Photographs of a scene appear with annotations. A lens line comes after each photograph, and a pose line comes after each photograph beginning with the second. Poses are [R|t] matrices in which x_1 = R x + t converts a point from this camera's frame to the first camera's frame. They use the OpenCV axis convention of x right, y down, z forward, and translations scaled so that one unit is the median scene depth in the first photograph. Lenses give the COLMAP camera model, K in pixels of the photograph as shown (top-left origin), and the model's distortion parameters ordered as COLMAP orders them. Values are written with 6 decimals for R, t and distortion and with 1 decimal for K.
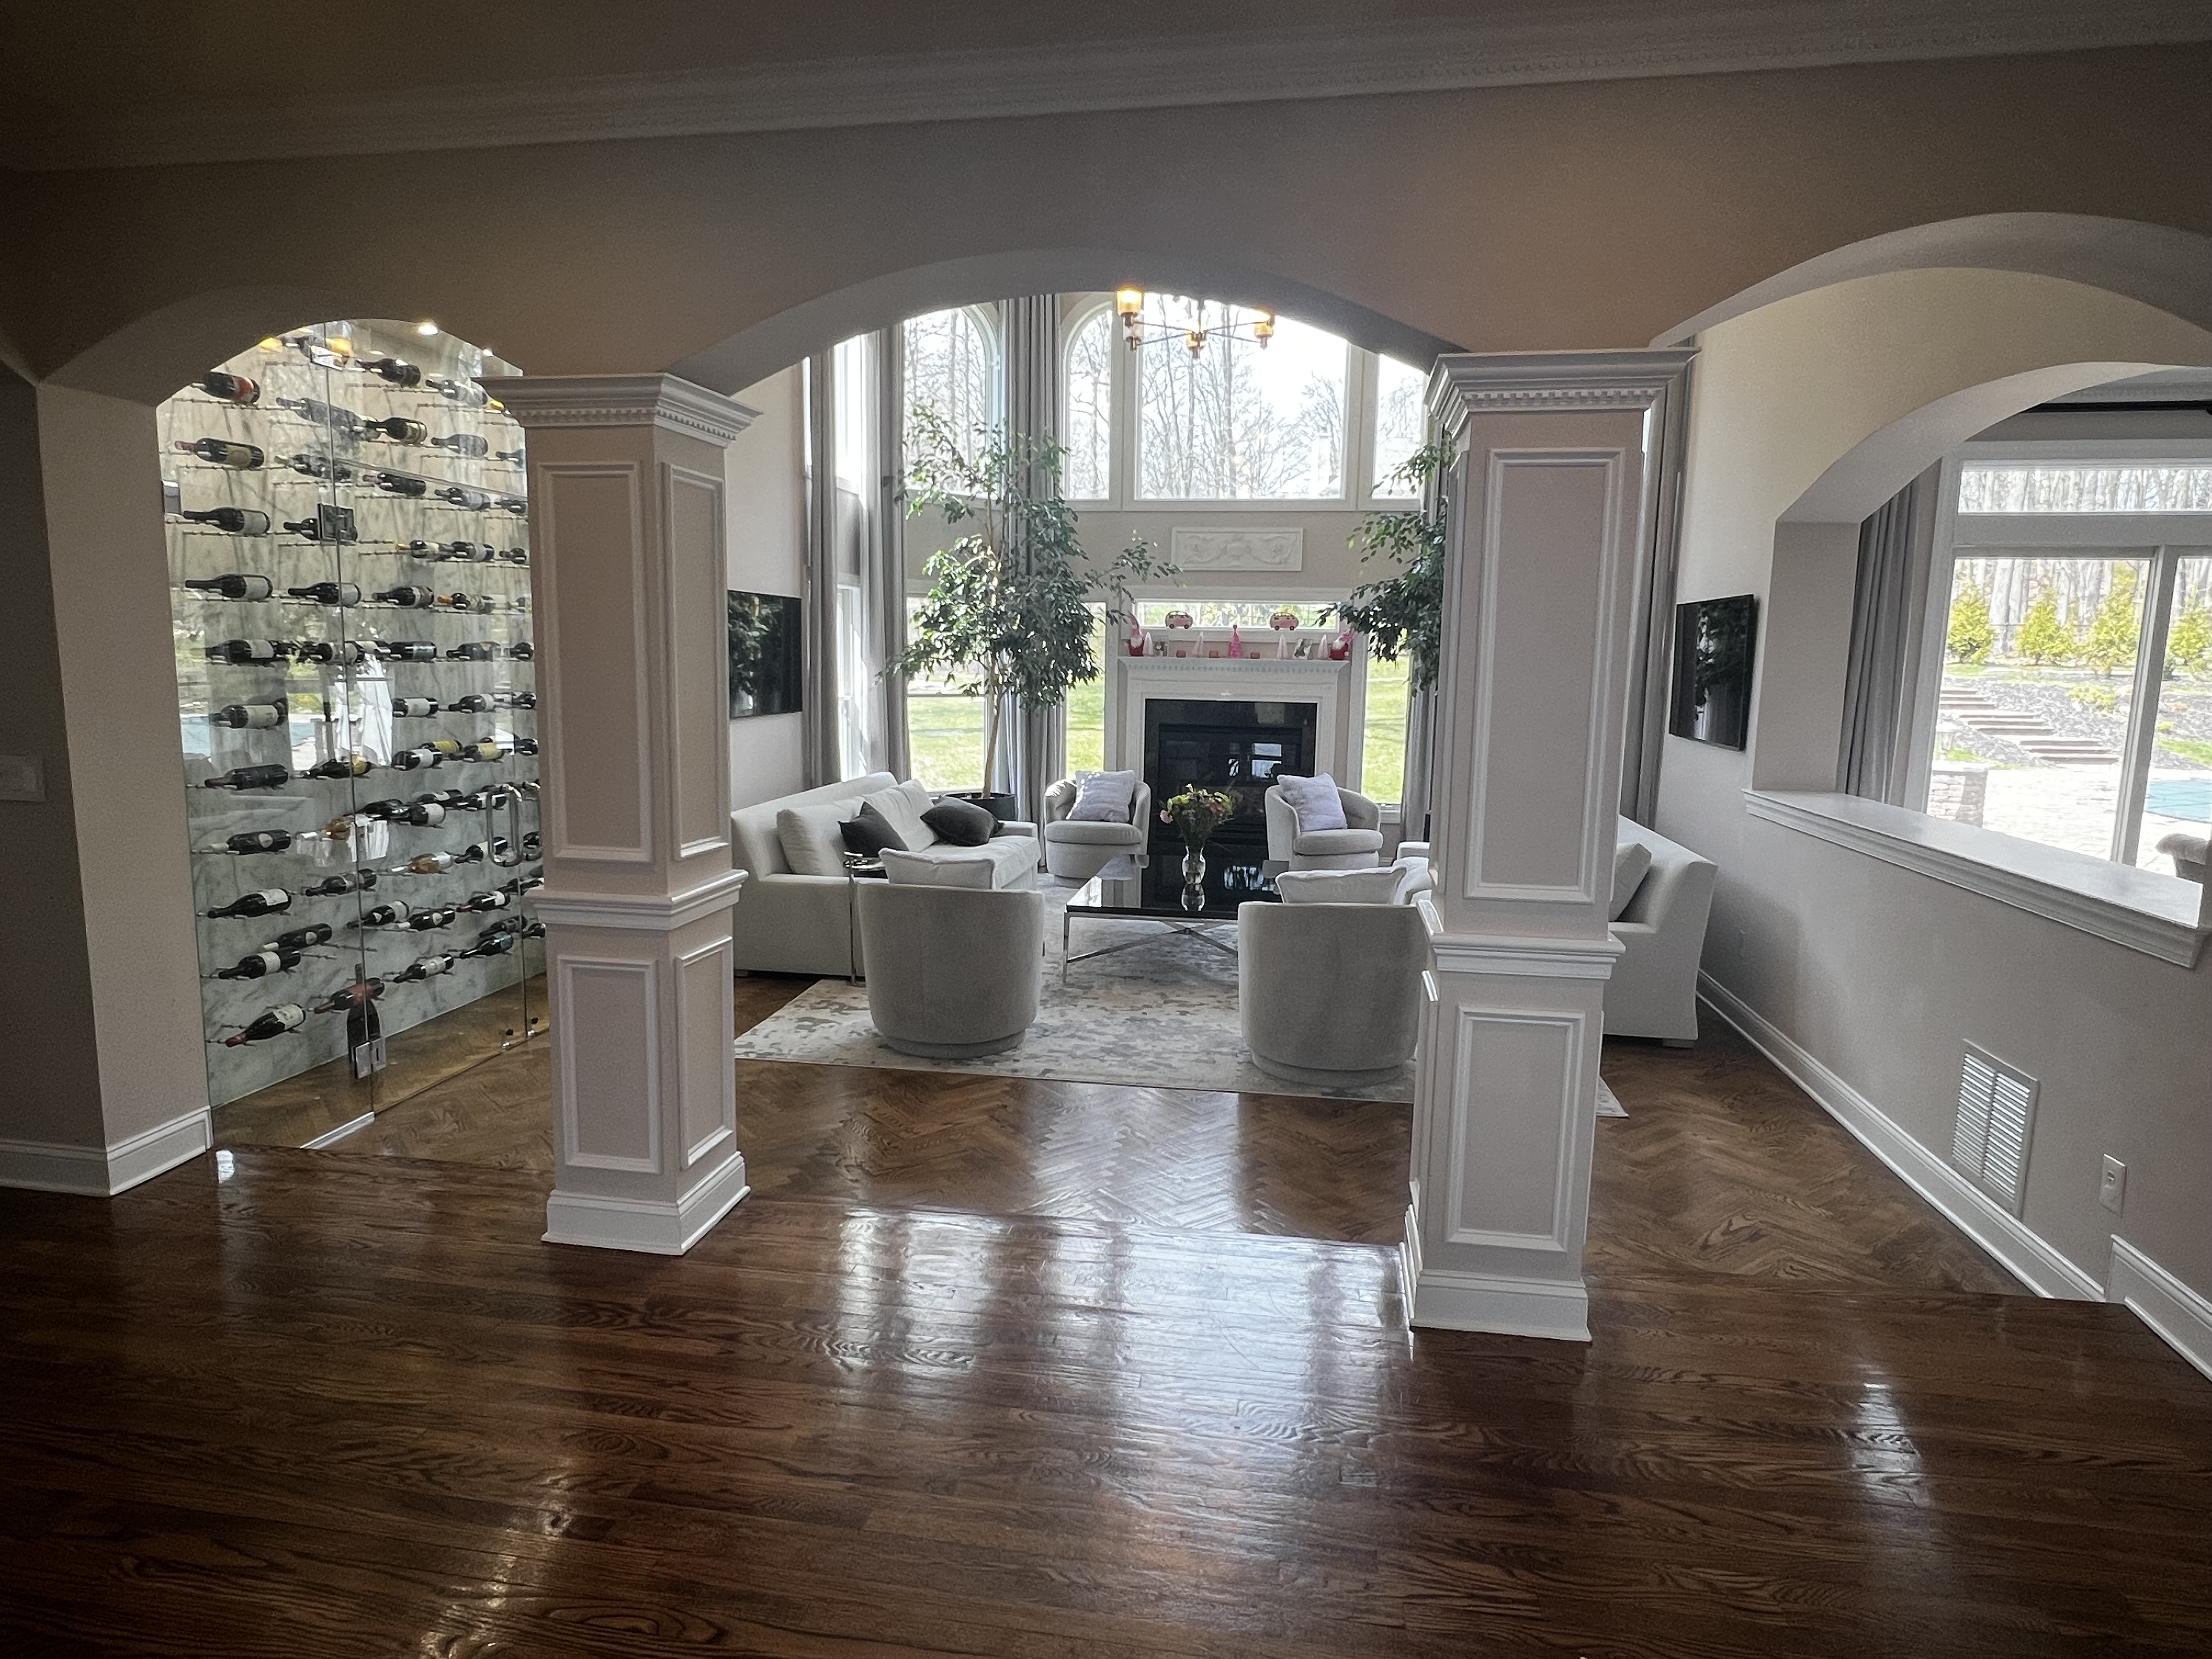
lens RADIAL K [[1243.7, 0, 1087.4], [0, 1243.7, 833.1], [0, 0, 1]] dist [0.002053, -0.004649]
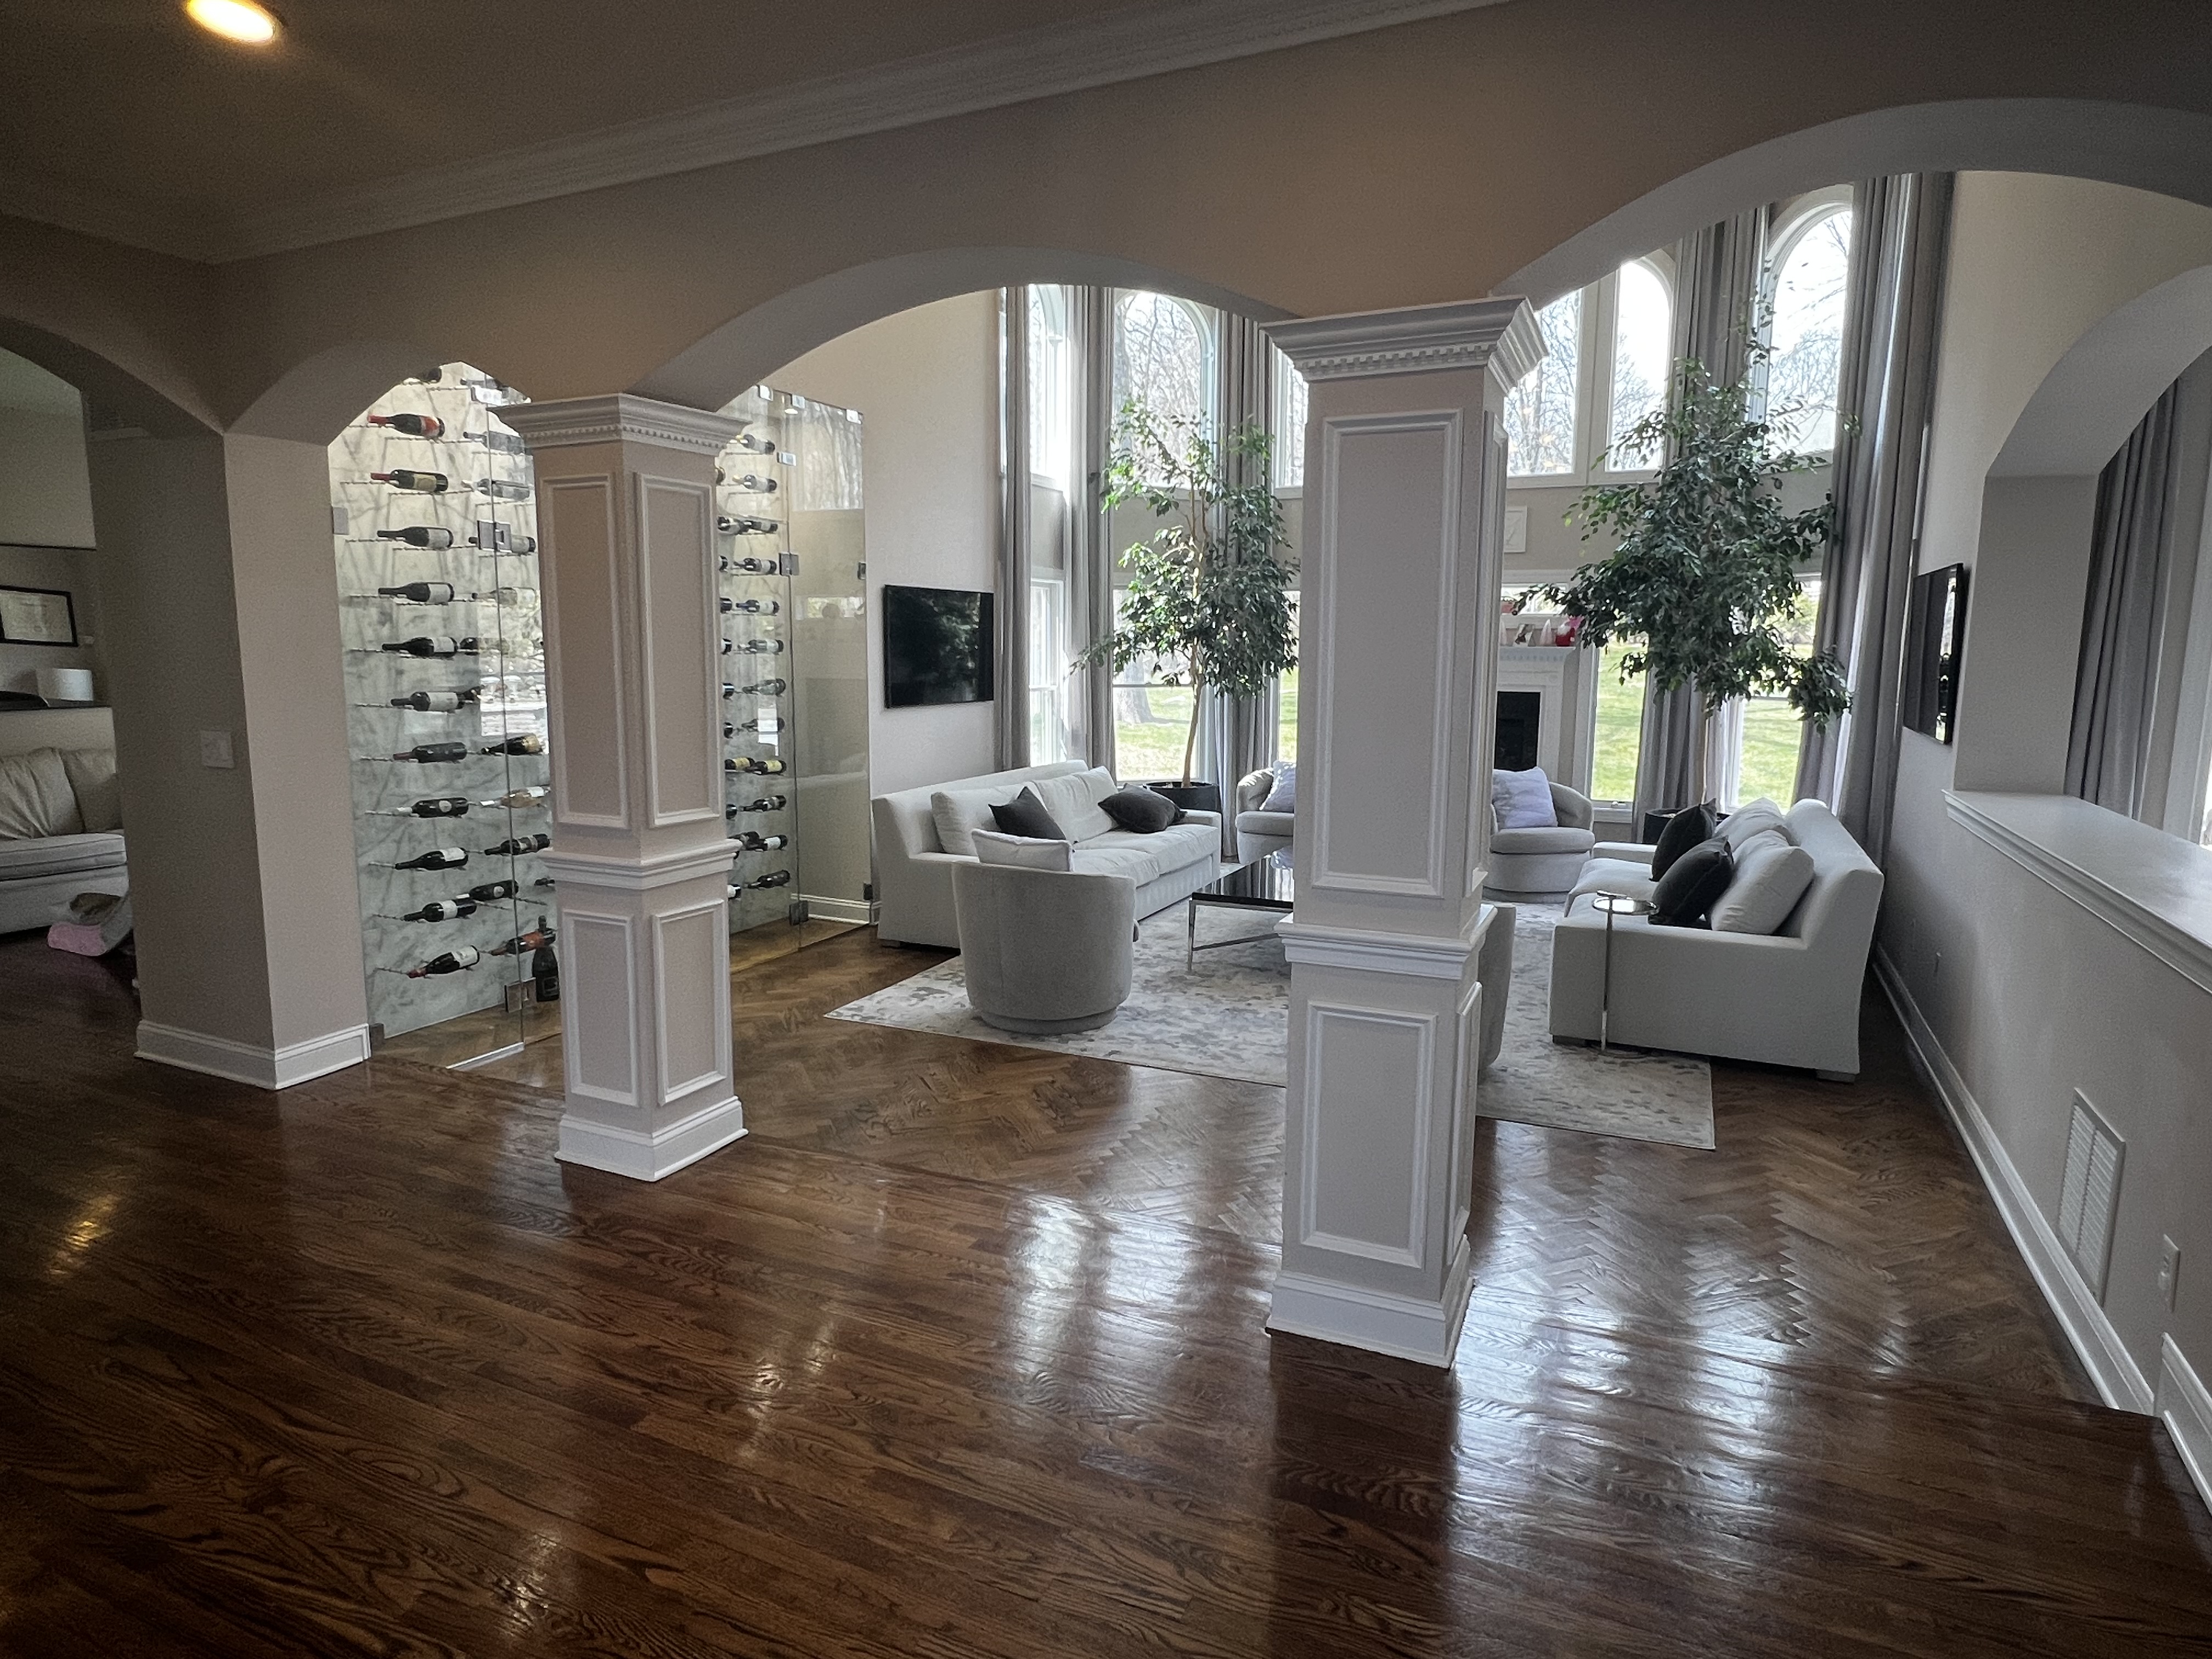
lens RADIAL K [[1243.7, 0, 1097.0], [0, 1243.7, 824.2], [0, 0, 1]] dist [0.002053, -0.004649]
pose [[0.964798, 0.026464, -0.261656, 0.165683], [-0.026922, 0.999636, 0.001834, 0.002823], [0.261609, 0.005275, 0.965159, 0.012285]]
